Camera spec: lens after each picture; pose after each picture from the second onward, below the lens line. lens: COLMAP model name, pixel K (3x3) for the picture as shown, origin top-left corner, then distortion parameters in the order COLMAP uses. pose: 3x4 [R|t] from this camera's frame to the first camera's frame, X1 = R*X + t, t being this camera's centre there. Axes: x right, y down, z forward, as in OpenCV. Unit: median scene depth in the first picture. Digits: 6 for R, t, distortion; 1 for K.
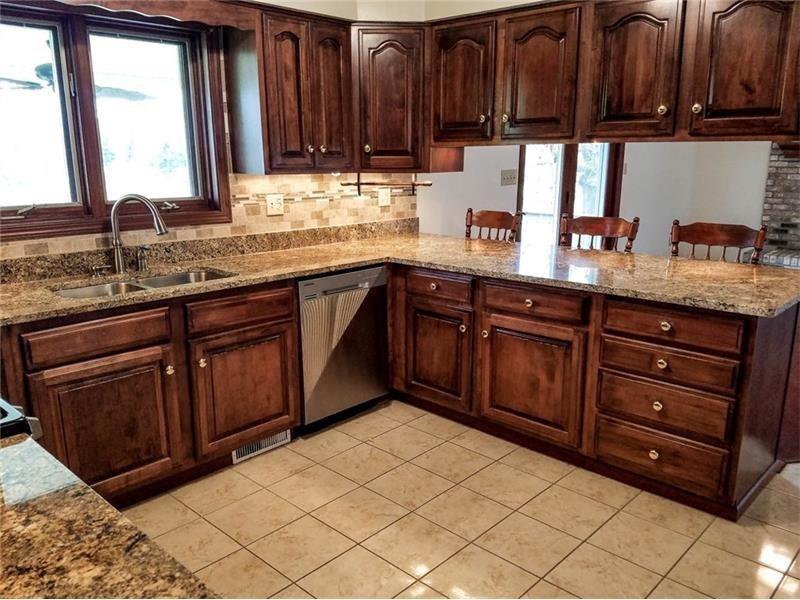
lens RADIAL K [[650.1, 0, 395.8], [0, 650.1, 286.2], [0, 0, 1]] dist [0.215355, -0.369007]
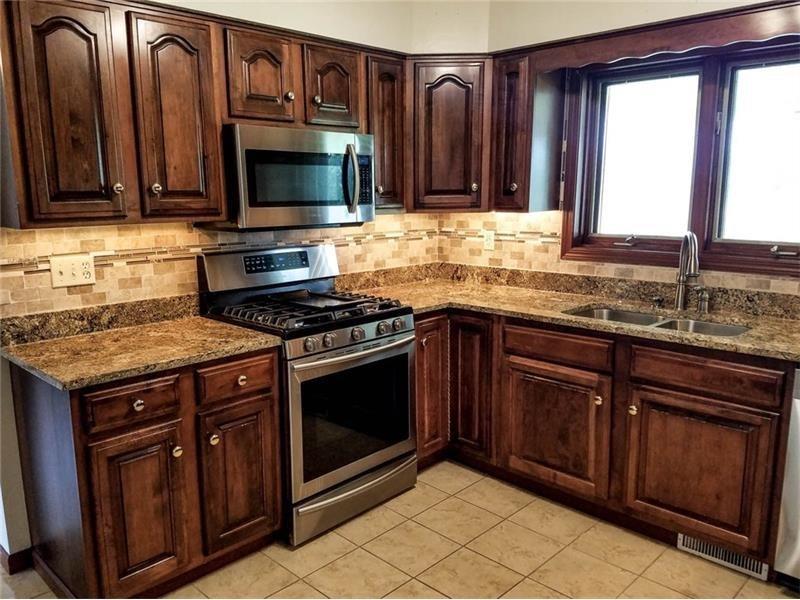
lens RADIAL K [[650.1, 0, 395.8], [0, 650.1, 286.2], [0, 0, 1]] dist [0.215355, -0.369007]
pose [[-0.015136, 0.149962, -0.988576, 0.578464], [-0.192647, 0.969727, 0.150052, -0.122736], [0.981151, 0.192718, 0.014212, 0.572139]]
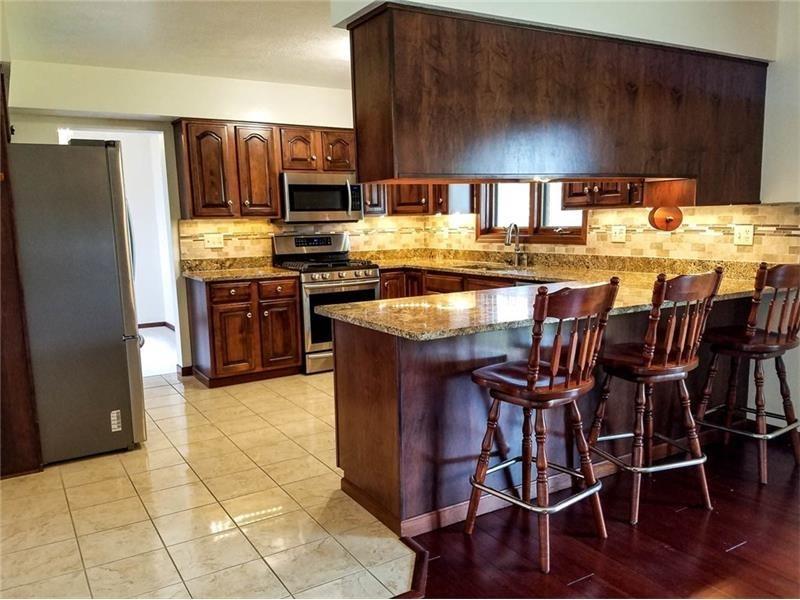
lens RADIAL K [[650.1, 0, 395.8], [0, 650.1, 286.2], [0, 0, 1]] dist [0.215355, -0.369007]
pose [[-0.262861, 0.107762, -0.958797, 1.411654], [-0.169888, 0.973047, 0.155940, -0.188948], [0.949759, 0.203879, -0.237469, 1.139012]]
